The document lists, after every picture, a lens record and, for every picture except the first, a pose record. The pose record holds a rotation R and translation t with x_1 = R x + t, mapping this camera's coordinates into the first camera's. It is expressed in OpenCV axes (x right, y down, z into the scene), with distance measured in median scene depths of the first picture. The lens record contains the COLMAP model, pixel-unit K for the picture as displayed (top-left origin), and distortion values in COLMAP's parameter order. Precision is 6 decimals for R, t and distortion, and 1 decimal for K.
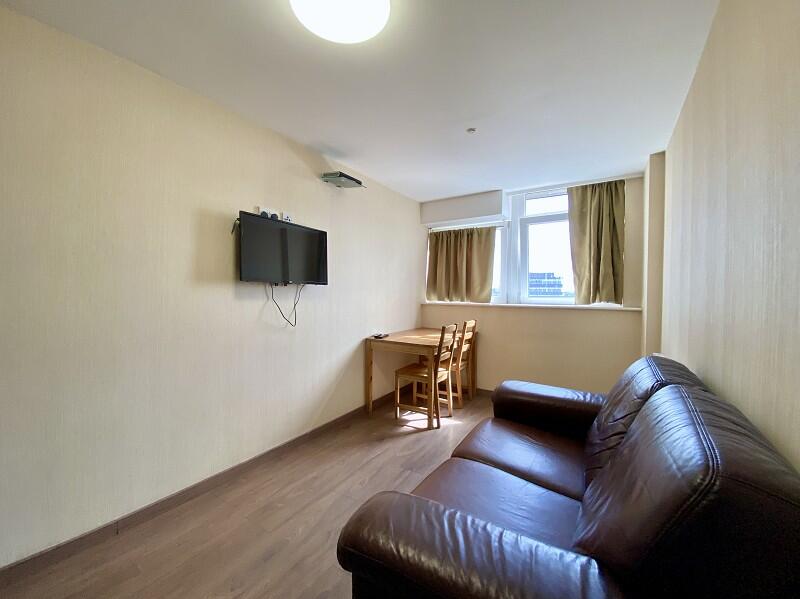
lens RADIAL K [[321.8, 0, 397.1], [0, 321.8, 304.0], [0, 0, 1]] dist [-0.002537, -0.000135]
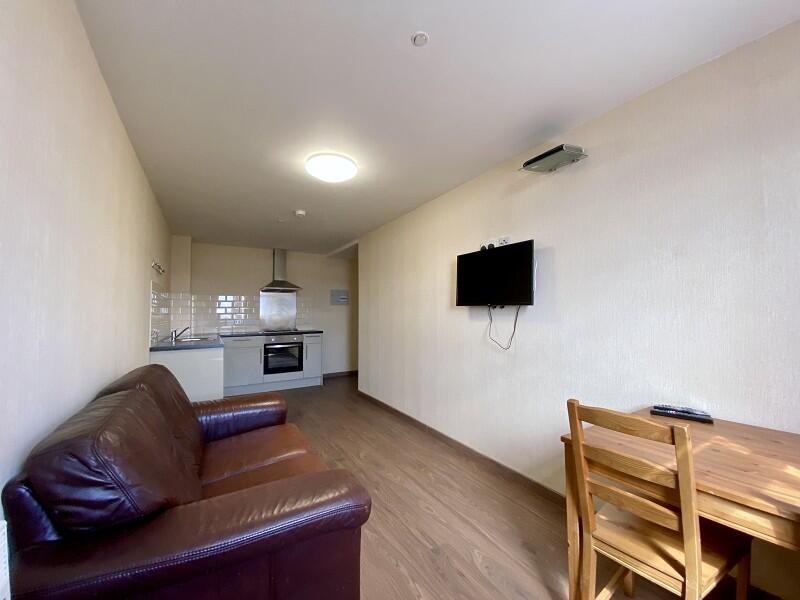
lens RADIAL K [[321.8, 0, 399.7], [0, 321.8, 298.3], [0, 0, 1]] dist [-0.002537, -0.000135]
pose [[-0.427975, -0.038707, -0.902961, 0.758841], [-0.035746, 0.999026, -0.025883, -0.052518], [0.903083, 0.021200, -0.428942, 1.202747]]
